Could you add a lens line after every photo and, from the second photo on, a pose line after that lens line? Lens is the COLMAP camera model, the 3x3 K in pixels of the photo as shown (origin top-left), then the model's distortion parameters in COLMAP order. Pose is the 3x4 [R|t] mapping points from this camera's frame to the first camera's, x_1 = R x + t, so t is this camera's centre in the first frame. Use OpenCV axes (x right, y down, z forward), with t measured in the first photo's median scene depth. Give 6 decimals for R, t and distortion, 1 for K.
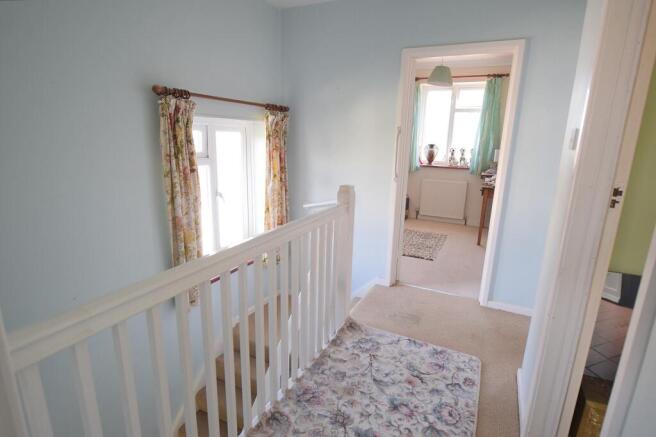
lens RADIAL K [[352.6, 0, 331.3], [0, 352.6, 220.0], [0, 0, 1]] dist [0.000696, 0.000291]
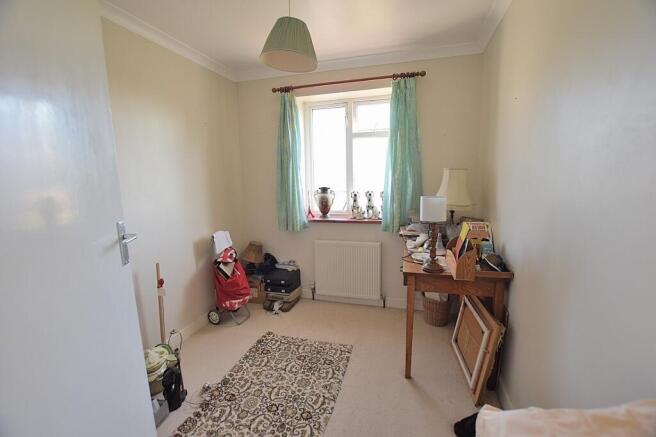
lens RADIAL K [[291.7, 0, 326.5], [0, 291.7, 216.4], [0, 0, 1]] dist [-0.004857, -0.000191]
pose [[0.987217, -0.069125, 0.143612, 0.215800], [0.082104, 0.992862, -0.086506, -0.117440], [-0.136607, 0.097191, 0.985846, 0.484945]]
